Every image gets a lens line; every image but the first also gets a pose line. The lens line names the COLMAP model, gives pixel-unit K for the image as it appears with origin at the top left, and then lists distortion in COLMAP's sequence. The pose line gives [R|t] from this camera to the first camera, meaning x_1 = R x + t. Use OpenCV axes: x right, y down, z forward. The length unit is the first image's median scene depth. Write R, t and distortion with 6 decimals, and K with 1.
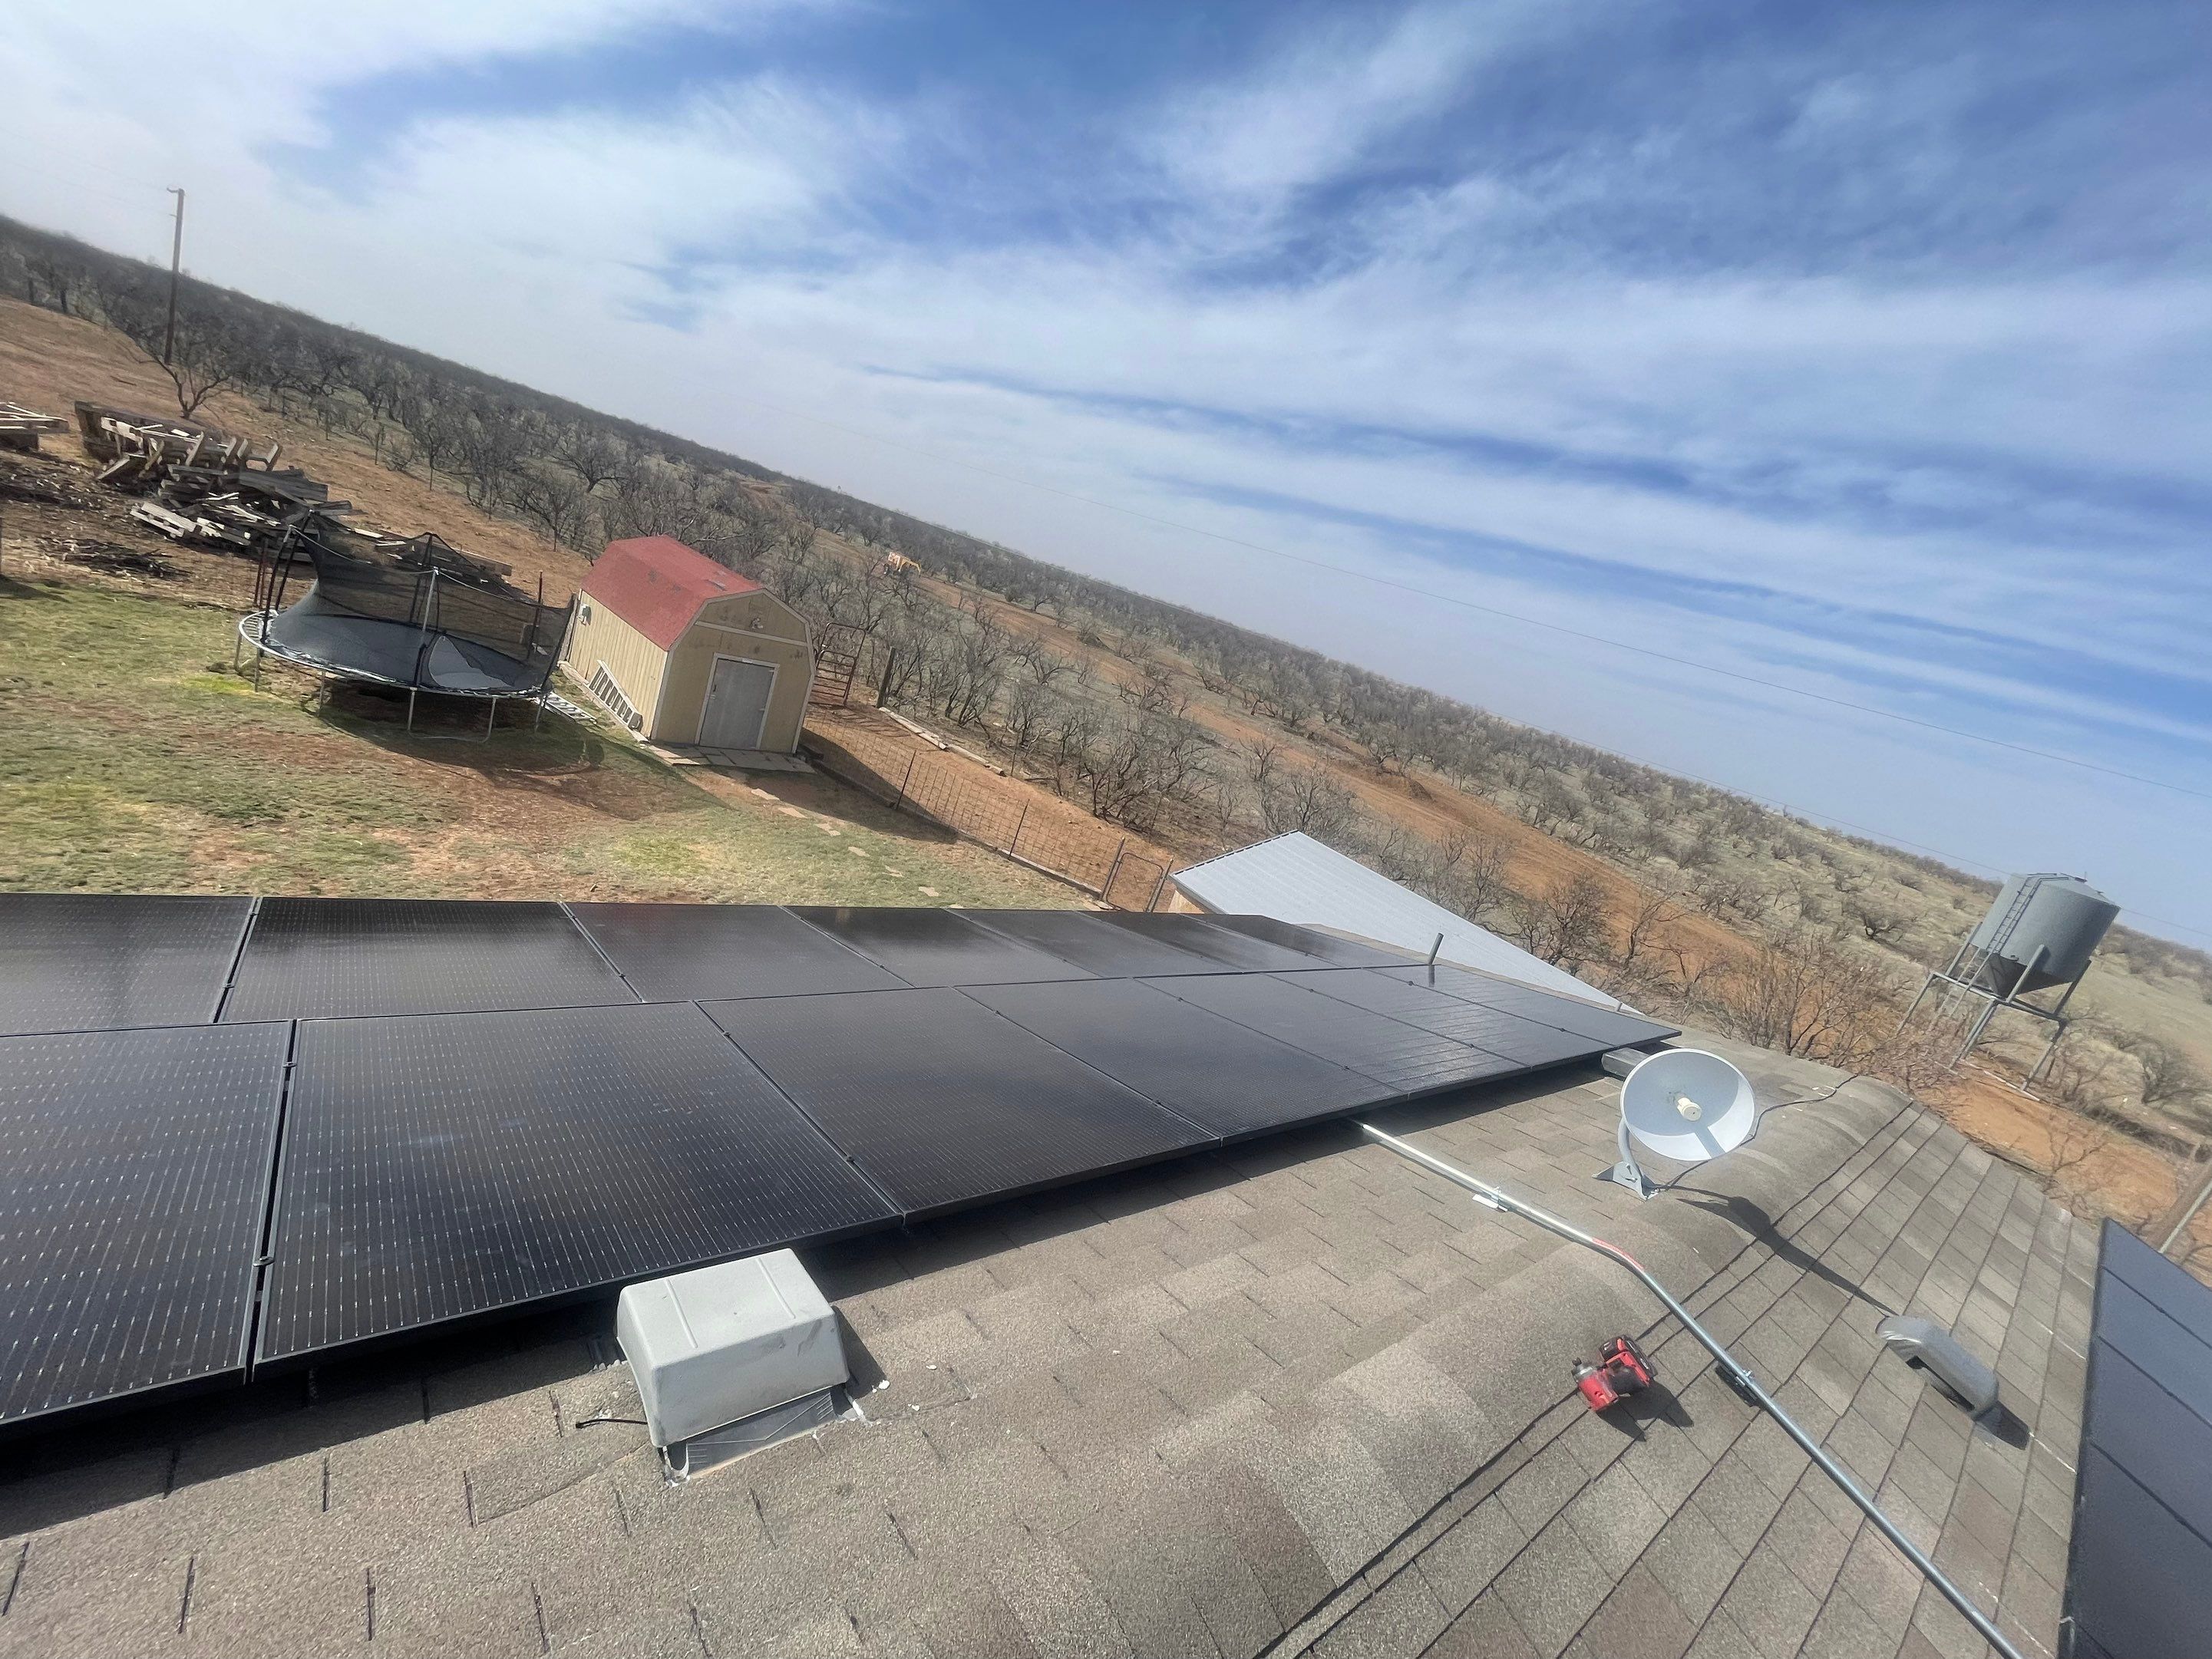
lens RADIAL K [[890.5, 0, 1106.0], [0, 890.5, 829.5], [0, 0, 1]] dist [0.001153, -0.000419]
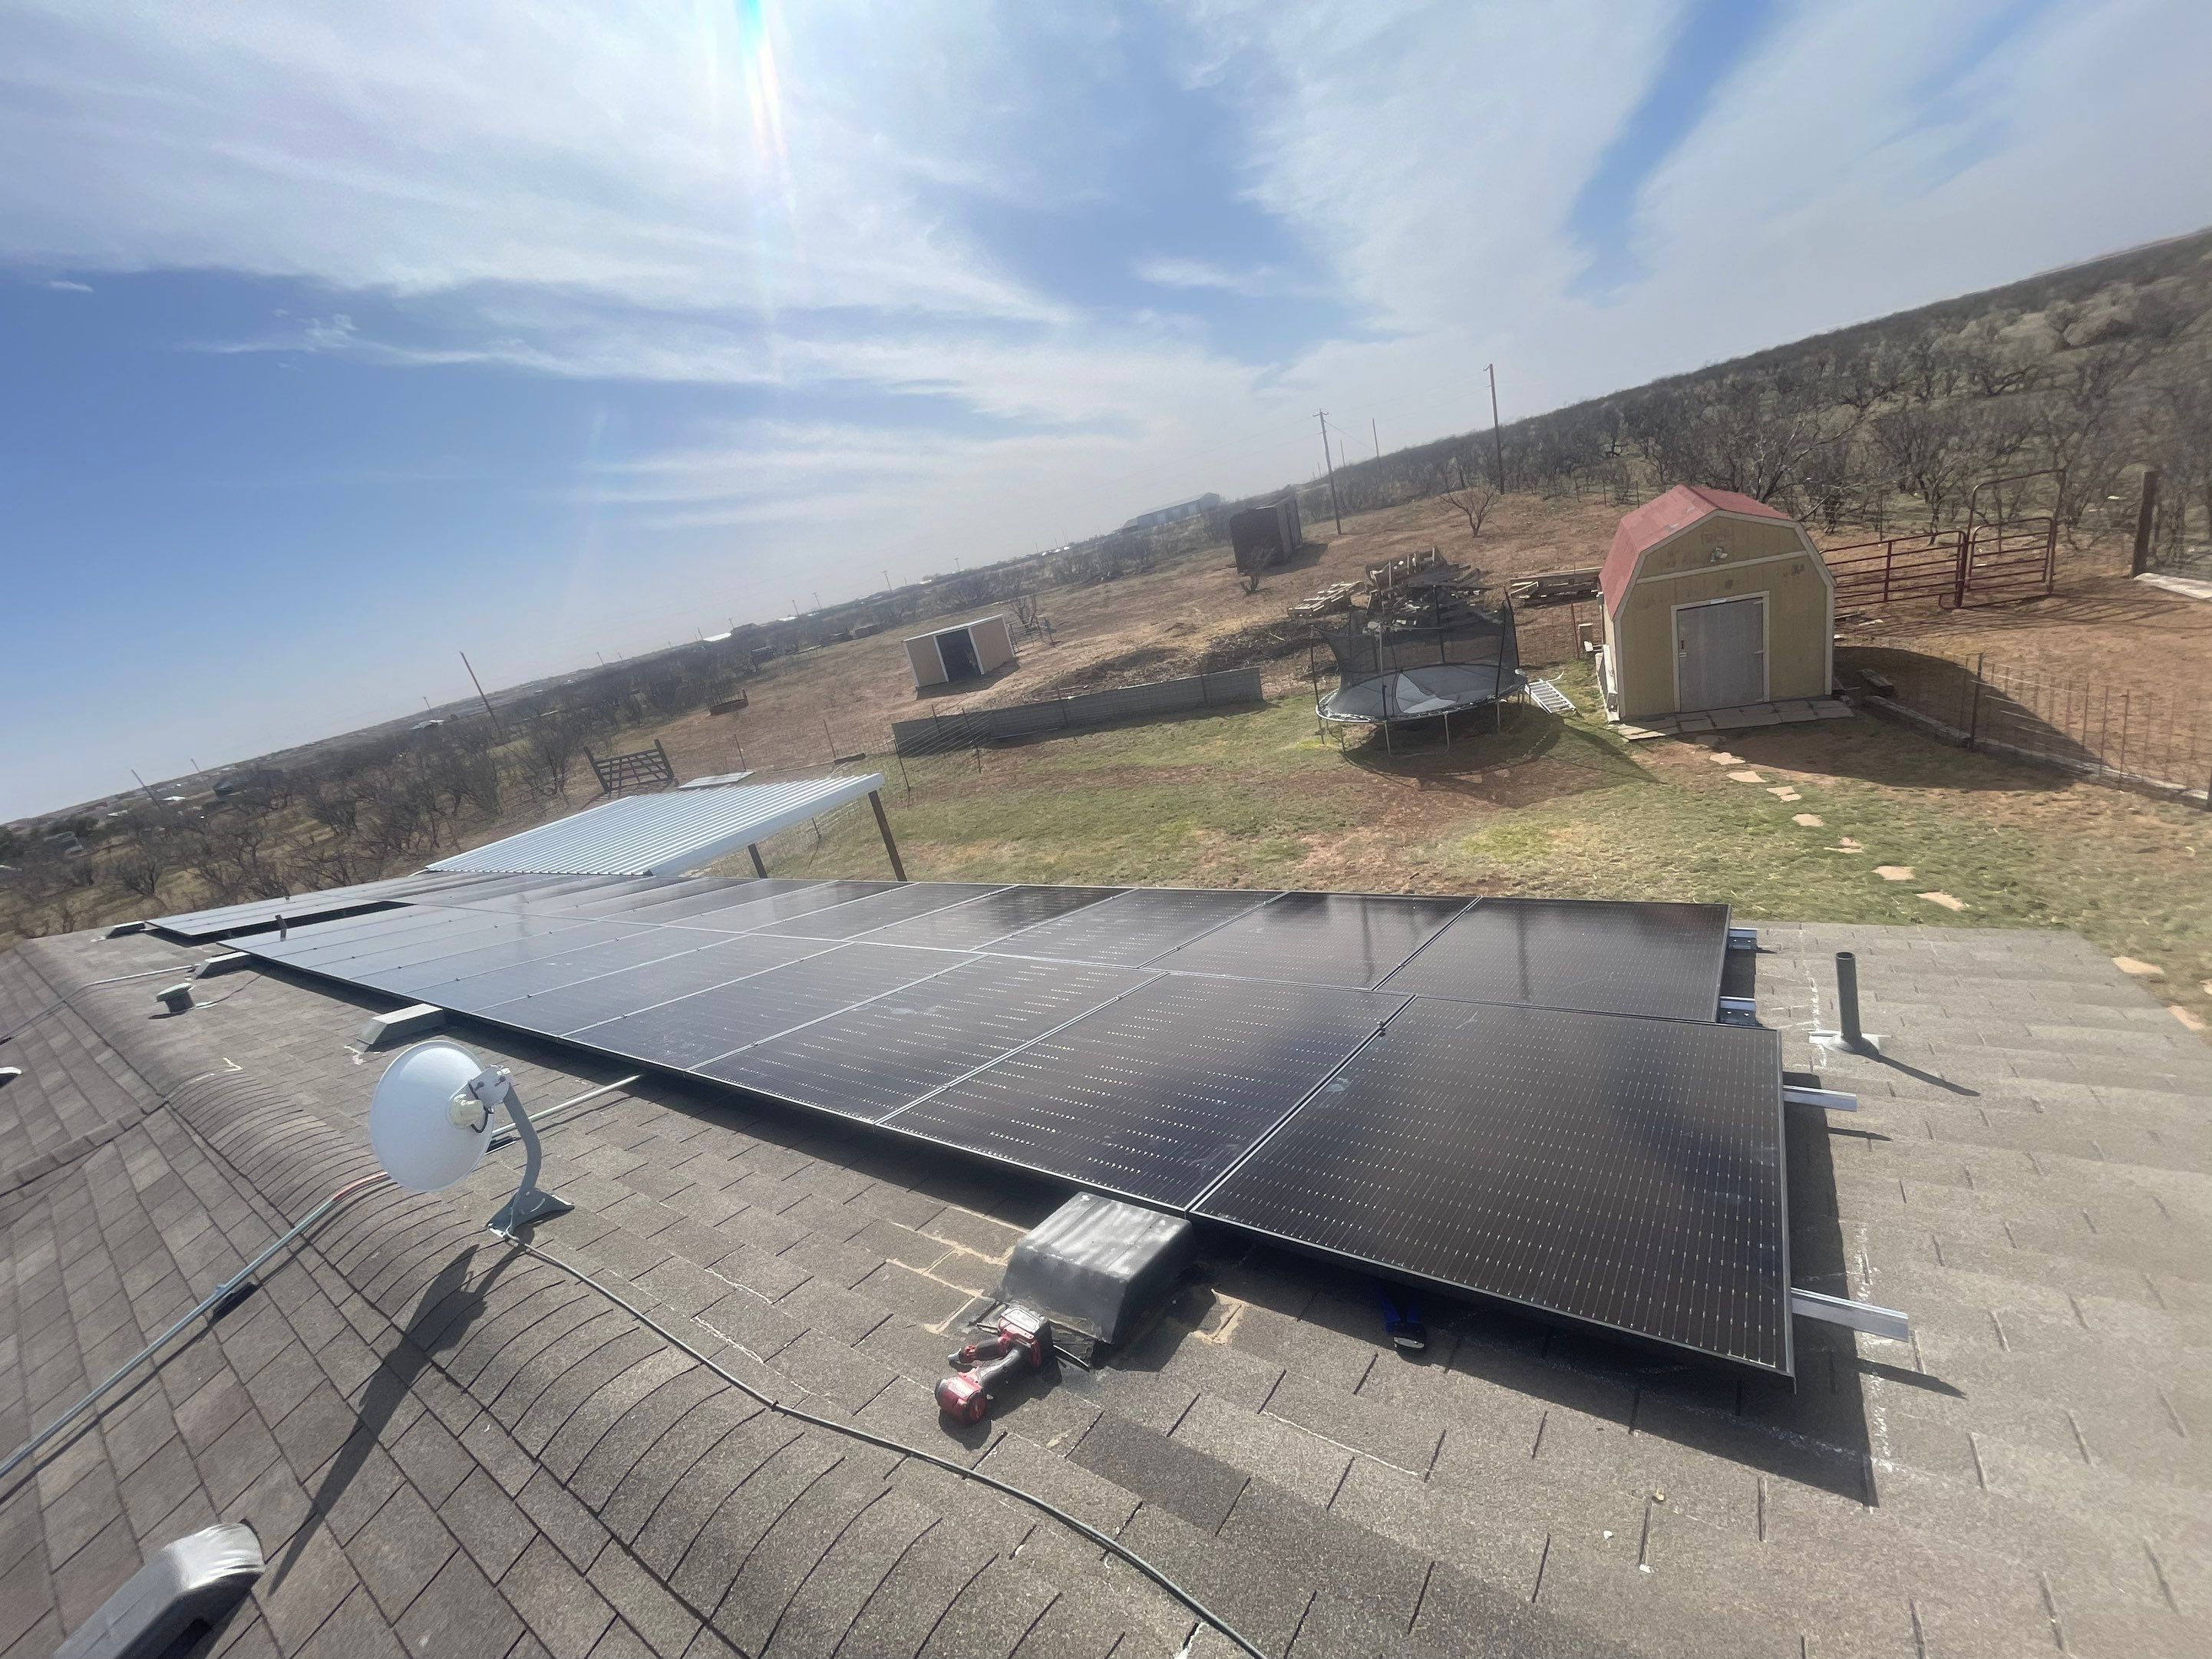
lens RADIAL K [[890.5, 0, 1106.0], [0, 890.5, 829.5], [0, 0, 1]] dist [0.001153, -0.000419]
pose [[0.203213, -0.066090, -0.976902, 0.288915], [0.073808, 0.995915, -0.052023, 0.025303], [0.976349, -0.061532, 0.207261, 0.262778]]
